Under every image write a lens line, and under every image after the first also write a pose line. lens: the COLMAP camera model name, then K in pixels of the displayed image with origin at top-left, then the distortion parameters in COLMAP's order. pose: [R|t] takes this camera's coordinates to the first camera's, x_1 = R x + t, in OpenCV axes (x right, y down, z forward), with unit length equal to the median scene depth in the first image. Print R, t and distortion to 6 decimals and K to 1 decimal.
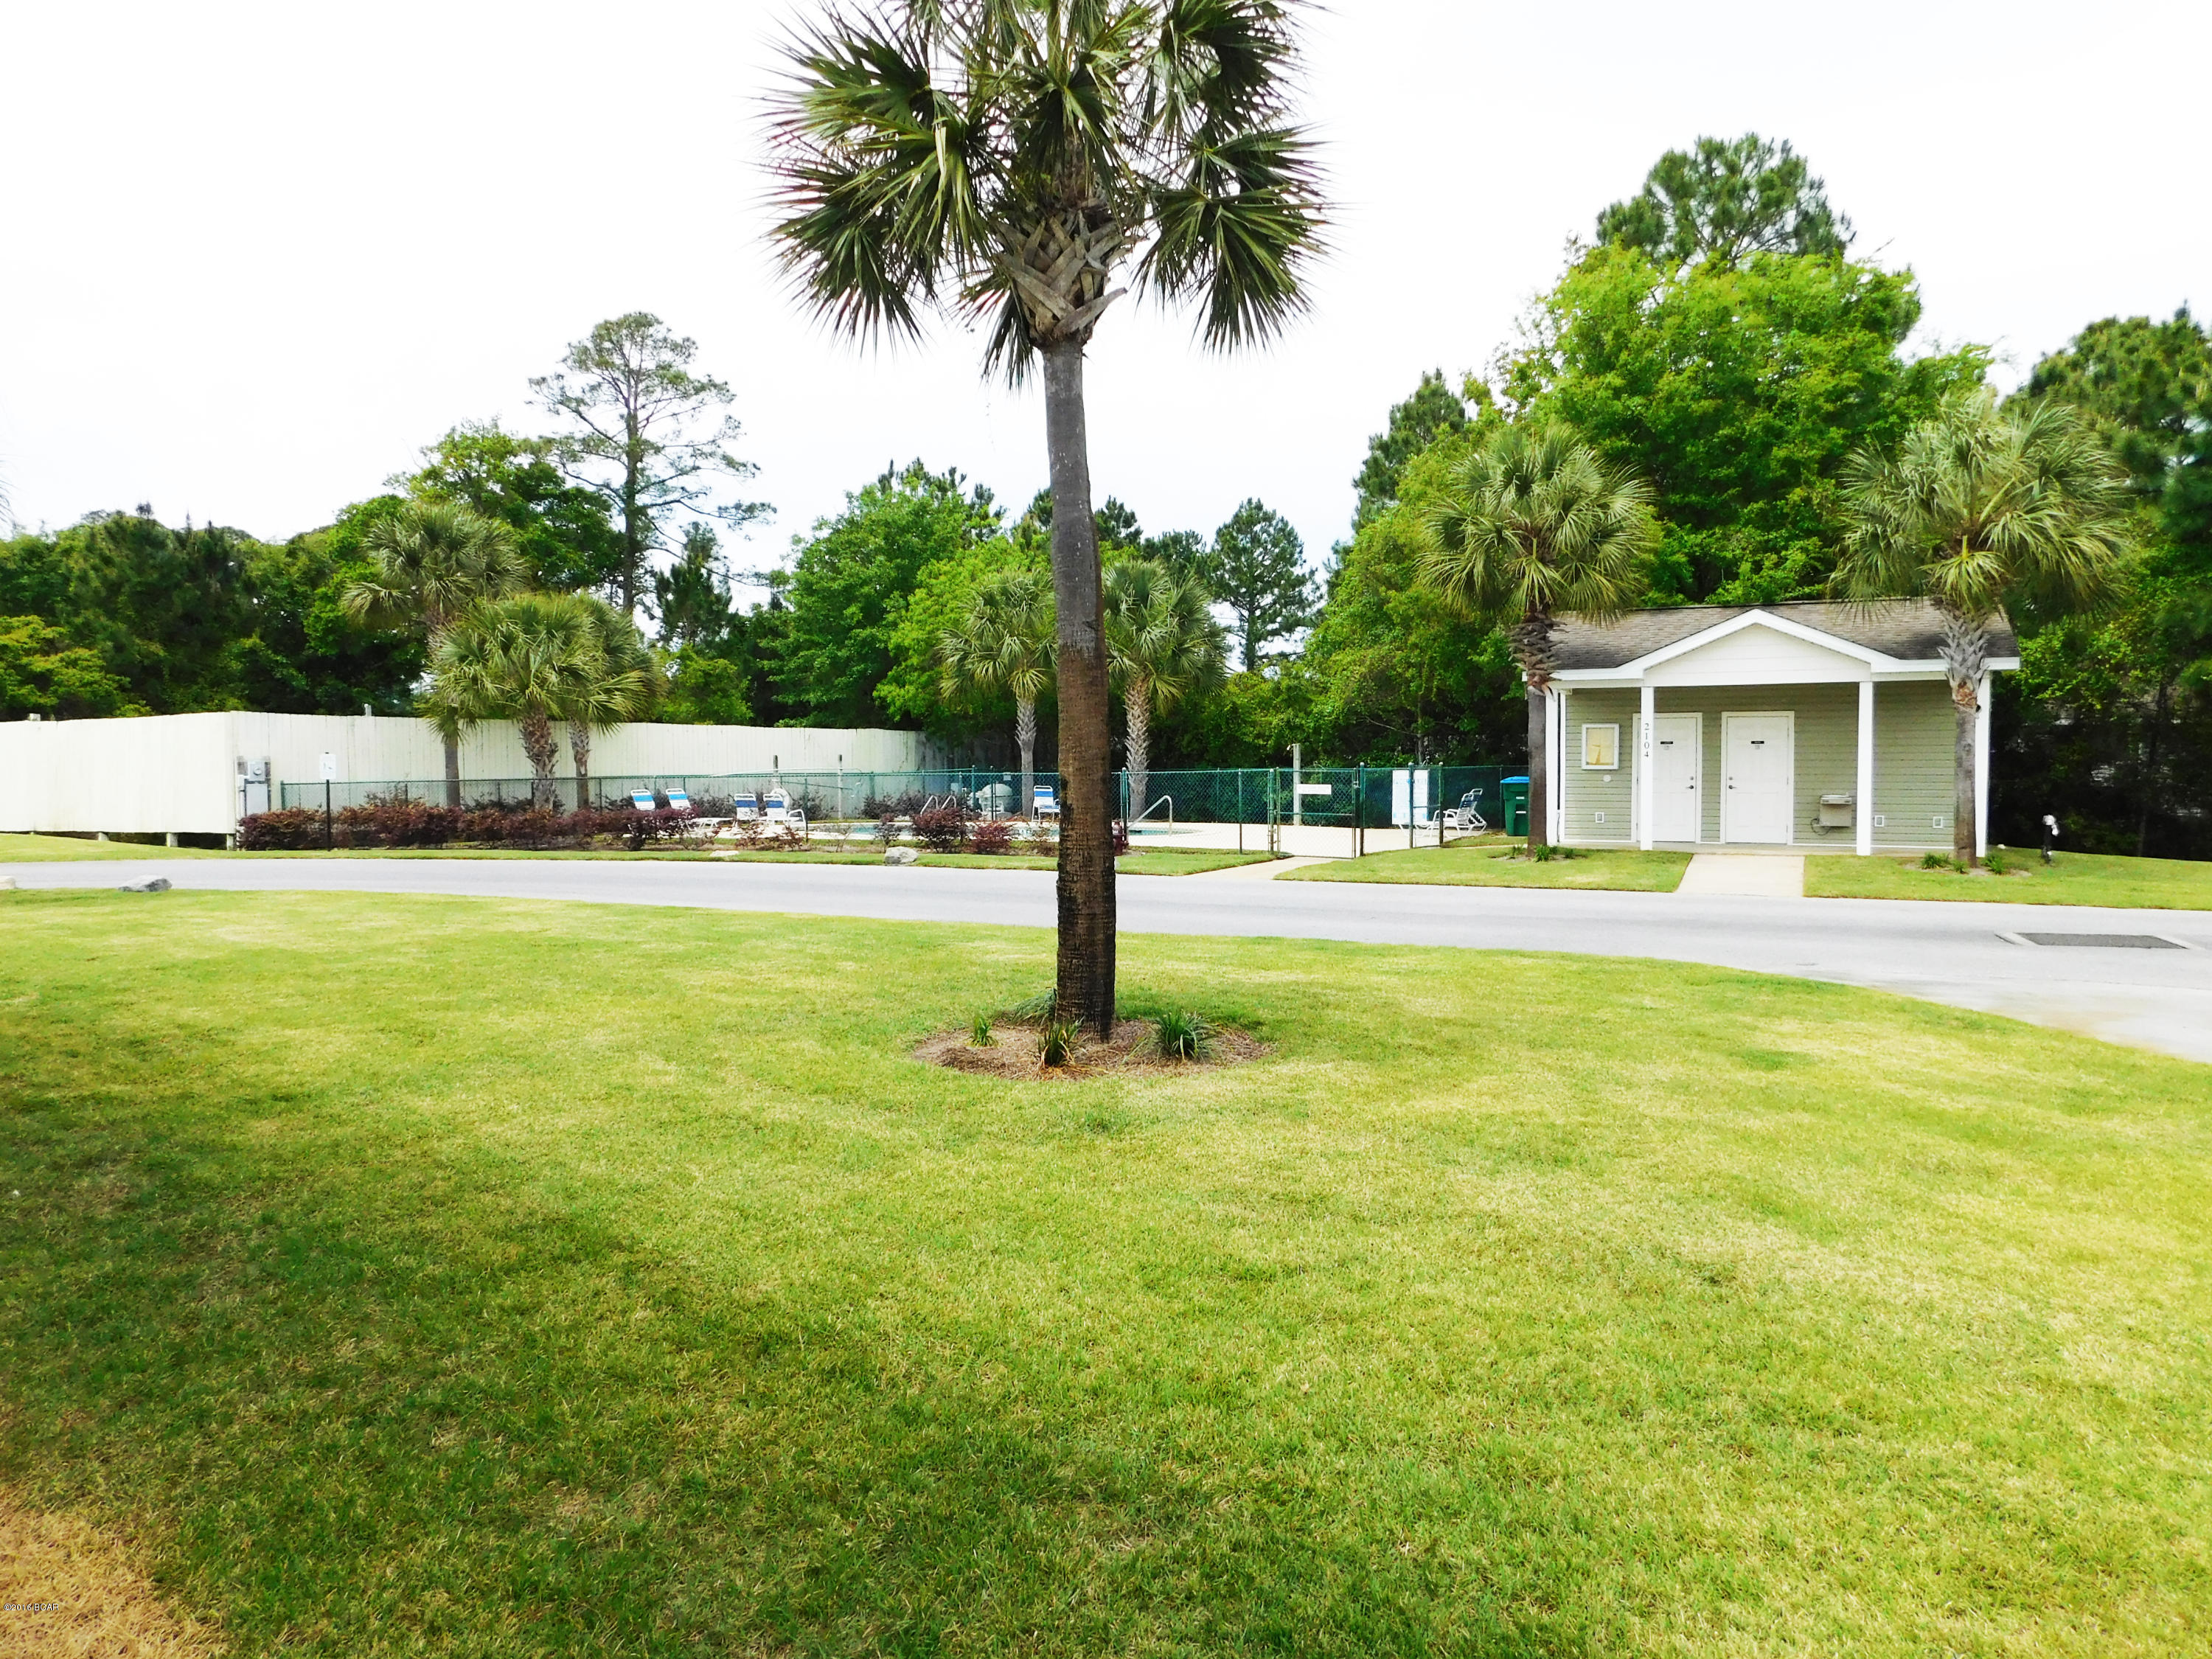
lens RADIAL K [[1468.8, 0, 1101.5], [0, 1468.8, 814.9], [0, 0, 1]] dist [-0.052999, 0.064131]
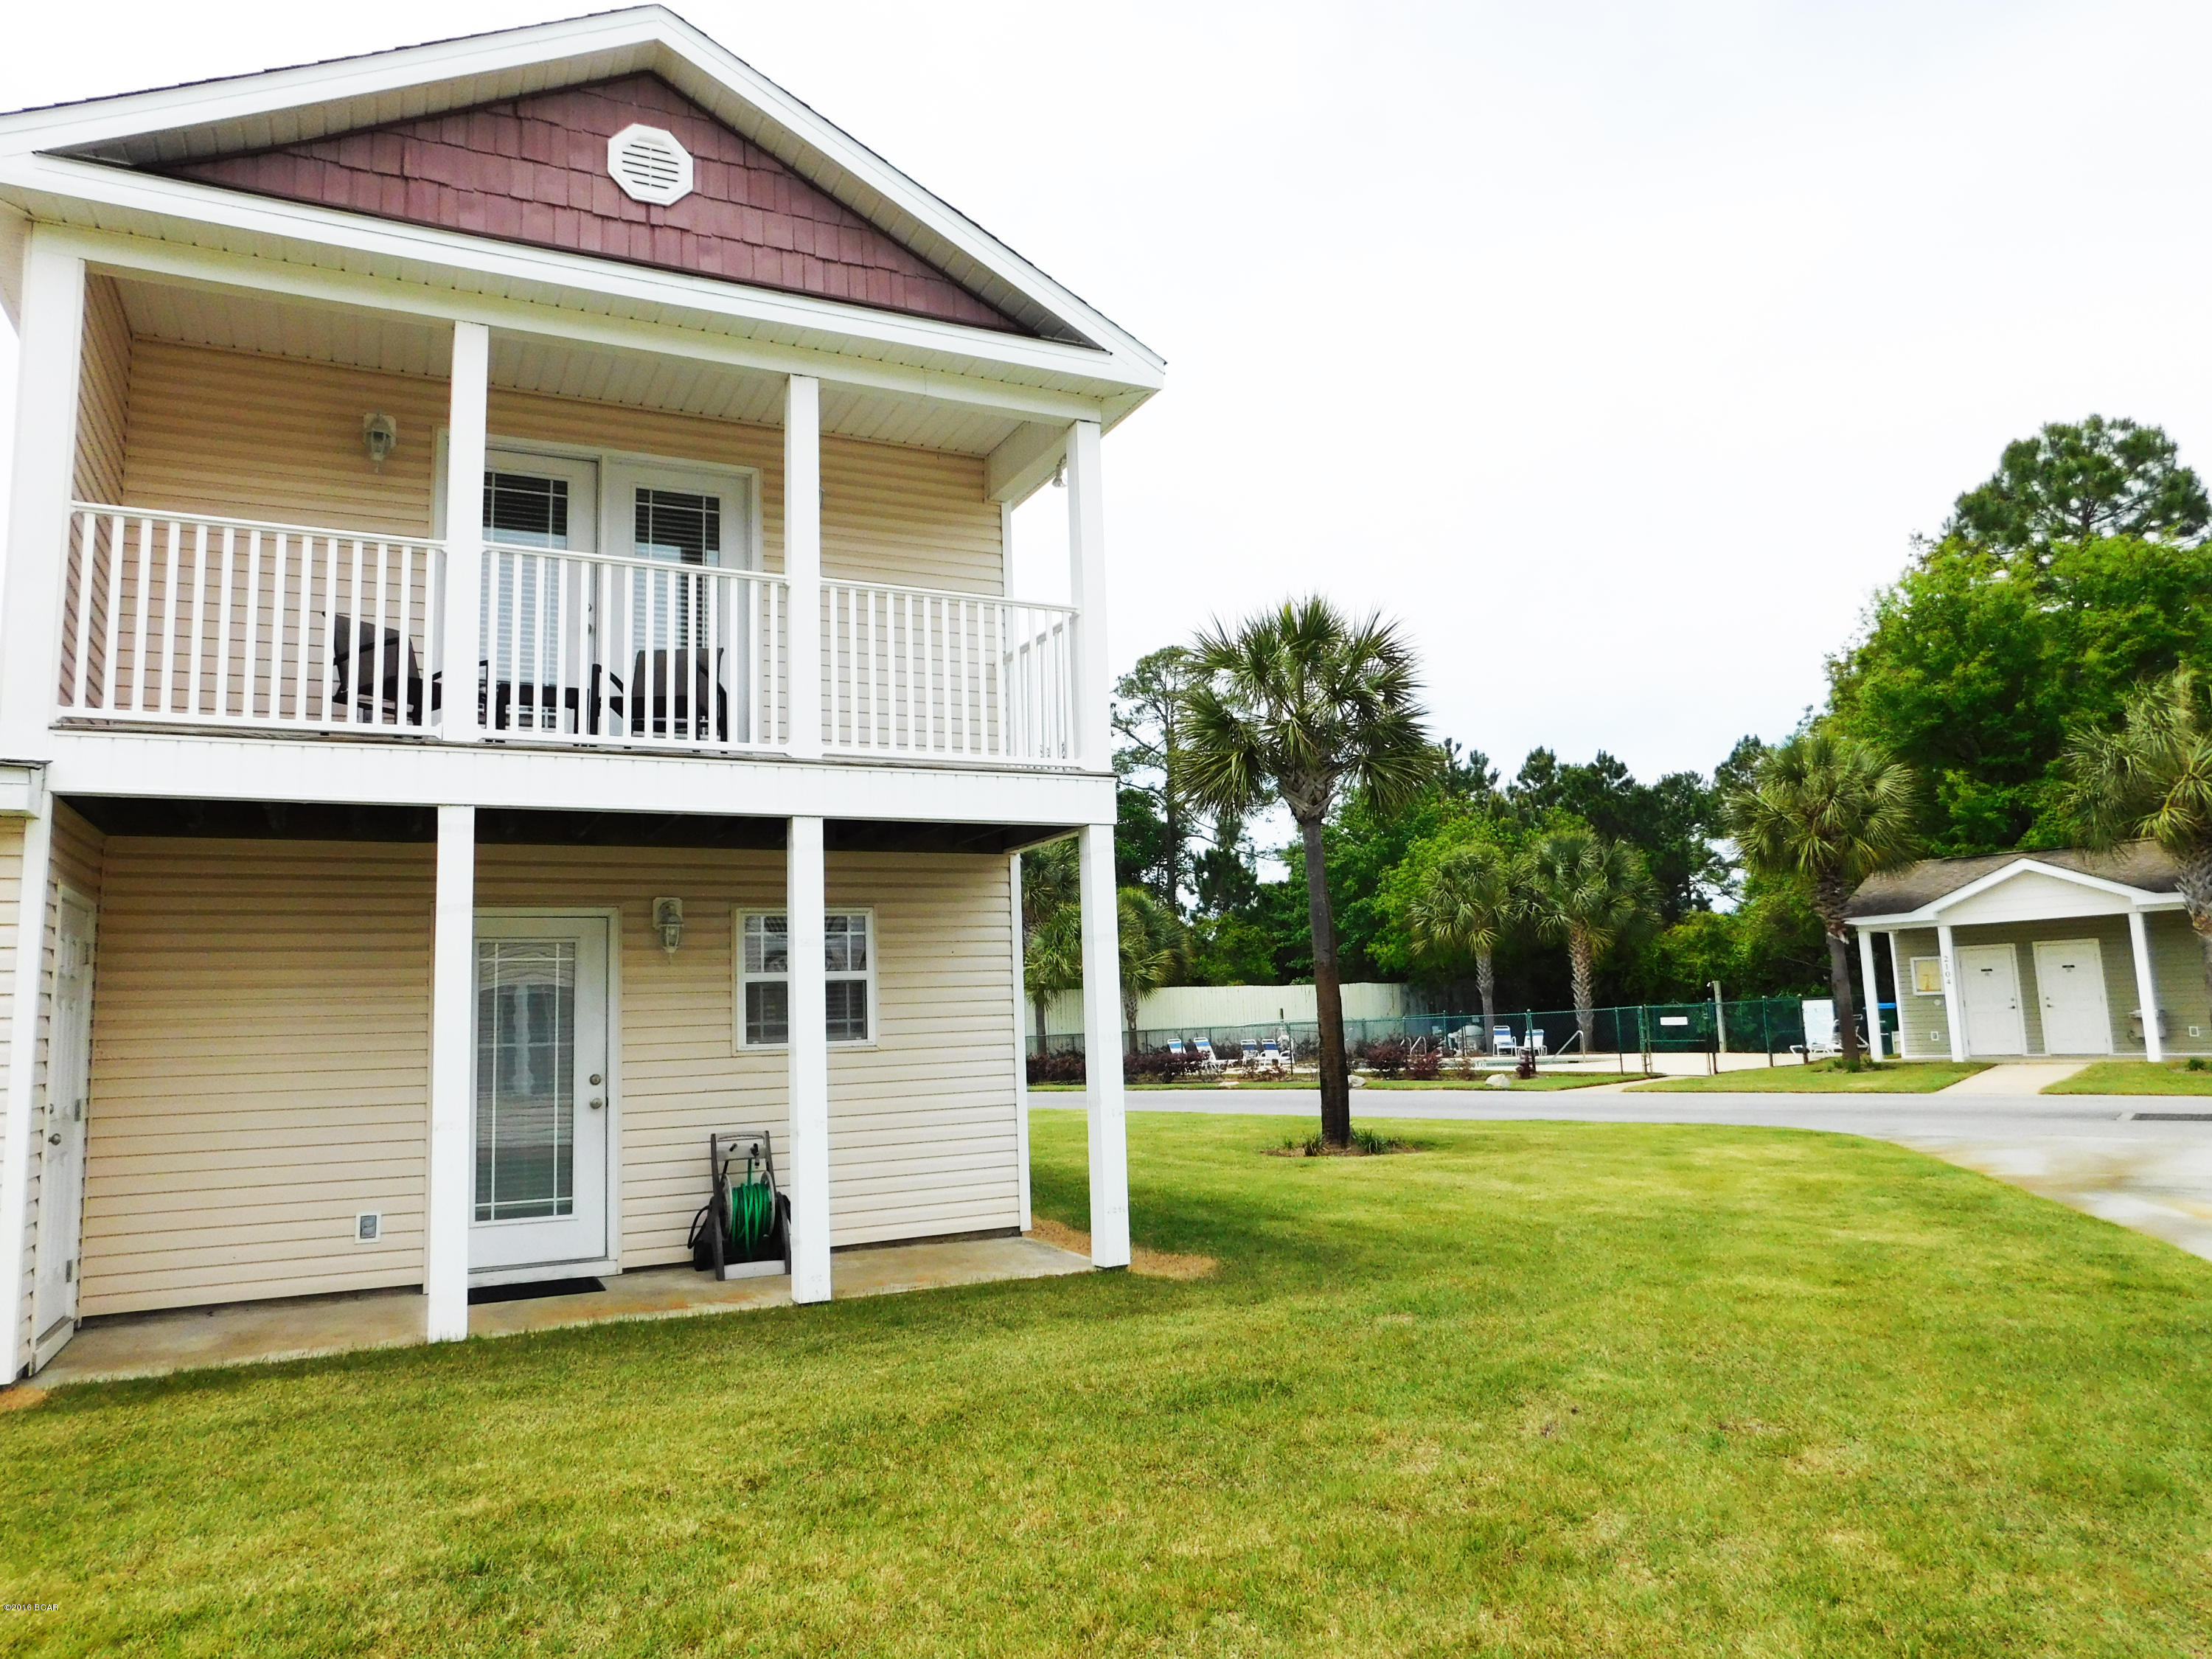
lens RADIAL K [[1468.8, 0, 1101.5], [0, 1468.8, 814.9], [0, 0, 1]] dist [-0.052999, 0.064131]
pose [[0.930228, -0.083958, -0.357250, 0.094422], [0.023273, 0.985015, -0.170891, 0.006747], [0.366244, 0.150654, 0.918242, -0.222988]]
